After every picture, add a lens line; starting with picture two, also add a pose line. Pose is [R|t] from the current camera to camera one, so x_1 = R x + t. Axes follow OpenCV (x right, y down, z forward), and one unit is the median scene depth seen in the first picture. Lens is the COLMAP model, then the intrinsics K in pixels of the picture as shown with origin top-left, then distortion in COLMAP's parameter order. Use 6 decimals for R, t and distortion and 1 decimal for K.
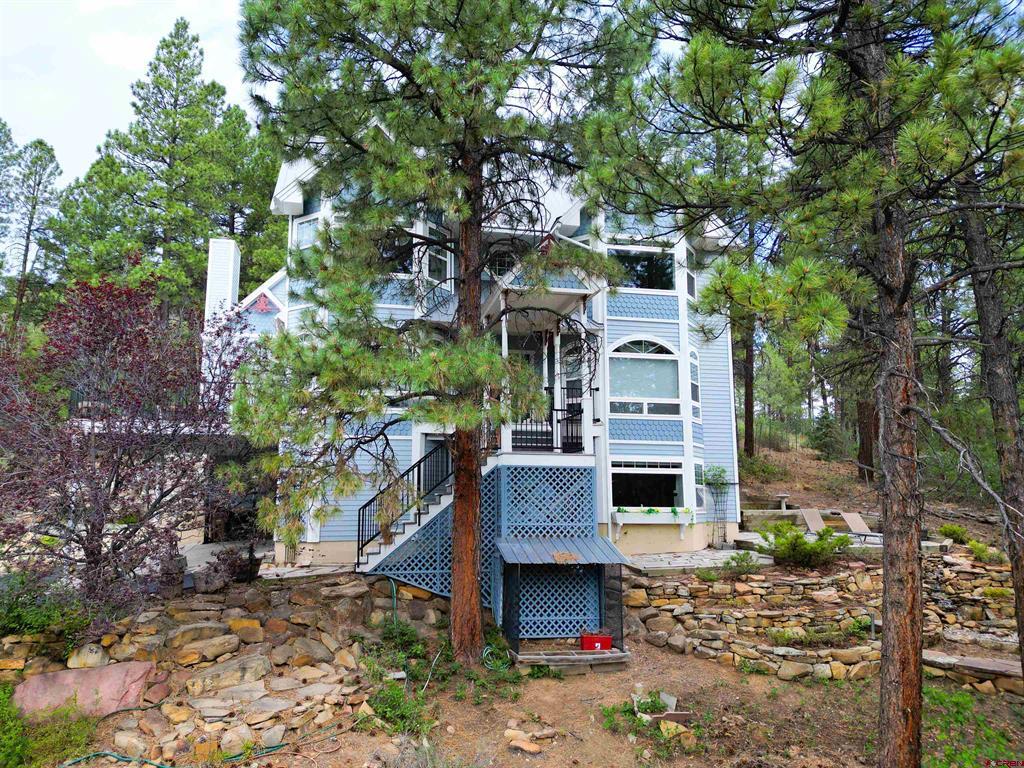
lens RADIAL K [[709.4, 0, 512.0], [0, 709.4, 384.0], [0, 0, 1]] dist [0.085568, -0.082194]
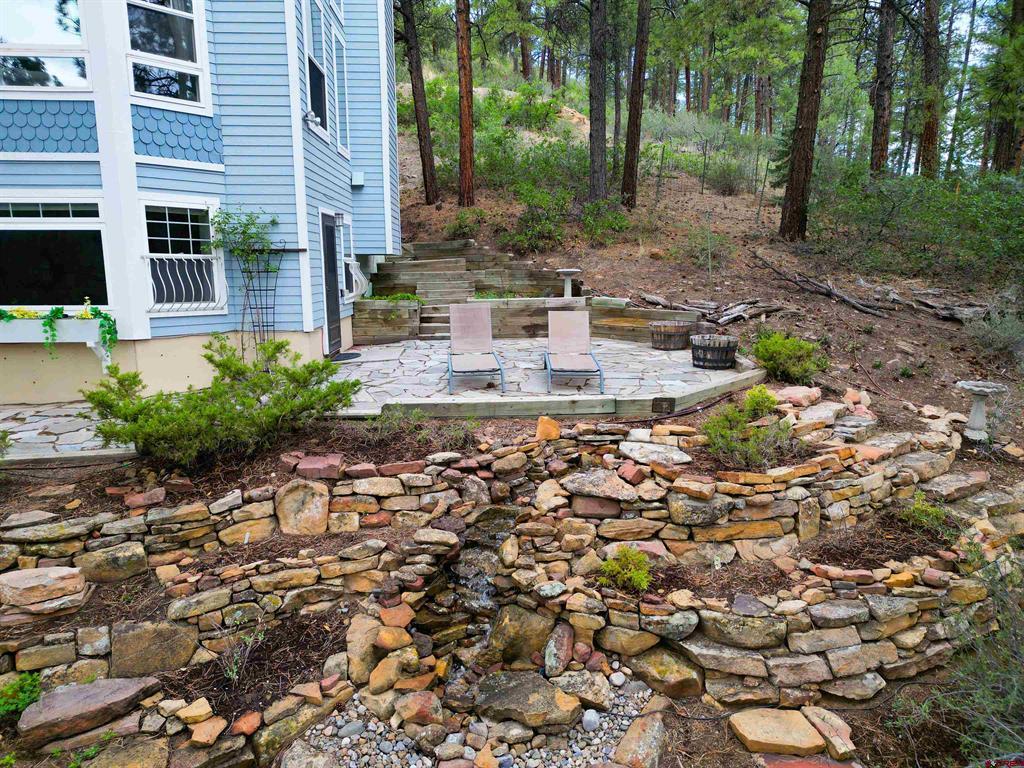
lens RADIAL K [[709.4, 0, 512.0], [0, 709.4, 384.0], [0, 0, 1]] dist [0.085568, -0.082194]
pose [[0.985250, 0.028332, -0.168759, 0.557543], [0.028401, 0.945447, 0.324536, 0.076946], [0.168748, -0.324542, 0.930697, 0.587656]]
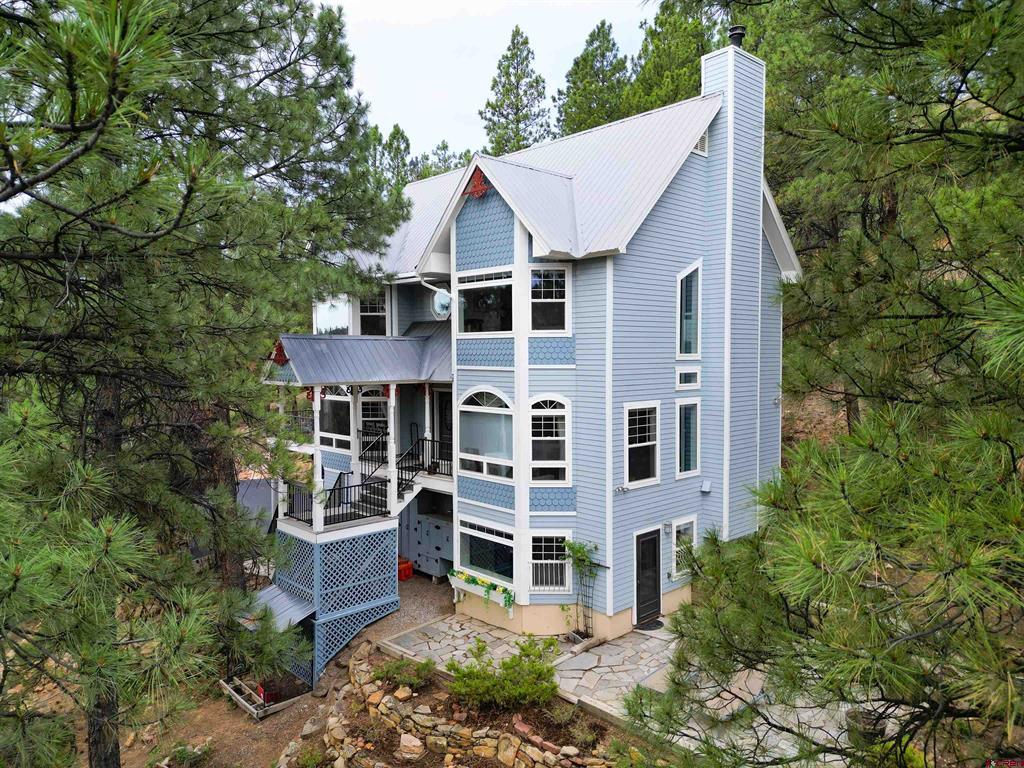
lens RADIAL K [[709.4, 0, 512.0], [0, 709.4, 384.0], [0, 0, 1]] dist [0.085568, -0.082194]
pose [[0.518927, 0.036242, -0.854050, 0.965109], [0.140678, 0.981858, 0.127143, -0.180157], [0.843164, -0.186124, 0.504414, 0.584760]]
